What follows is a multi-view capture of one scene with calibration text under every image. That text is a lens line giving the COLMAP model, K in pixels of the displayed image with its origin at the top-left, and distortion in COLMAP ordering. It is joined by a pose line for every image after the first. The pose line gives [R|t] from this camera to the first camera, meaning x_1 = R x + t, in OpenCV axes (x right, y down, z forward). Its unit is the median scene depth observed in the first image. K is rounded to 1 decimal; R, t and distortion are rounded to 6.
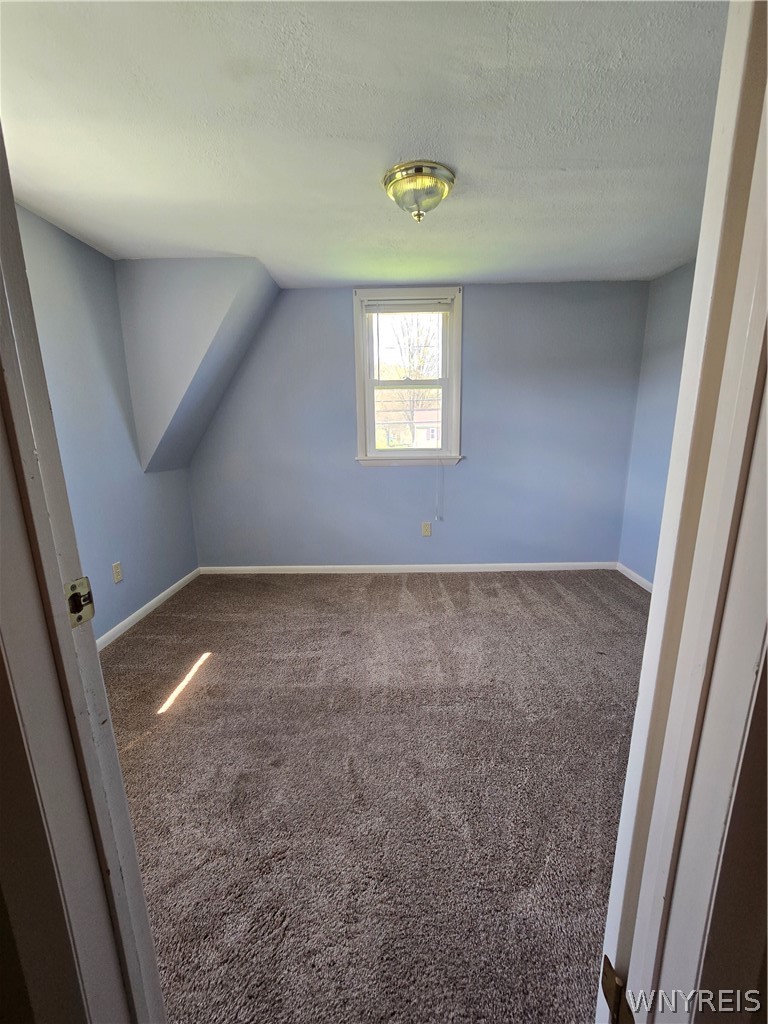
lens RADIAL K [[411.1, 0, 384.0], [0, 411.1, 512.0], [0, 0, 1]] dist [0.000913, 0.000175]
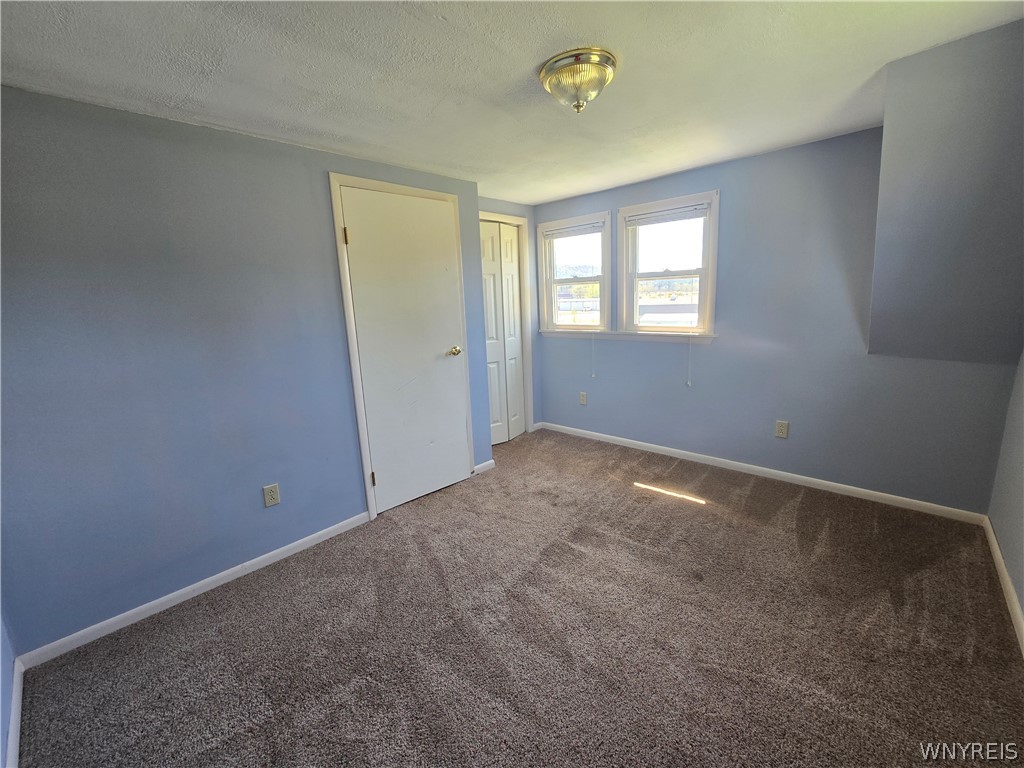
lens RADIAL K [[432.1, 0, 512.0], [0, 432.1, 384.0], [0, 0, 1]] dist [-0.000507, 0.000001]
pose [[-0.643941, 0.193970, -0.740078, 0.934571], [-0.109718, 0.933916, 0.340238, -0.399457], [0.757167, 0.300293, -0.580105, 1.471317]]
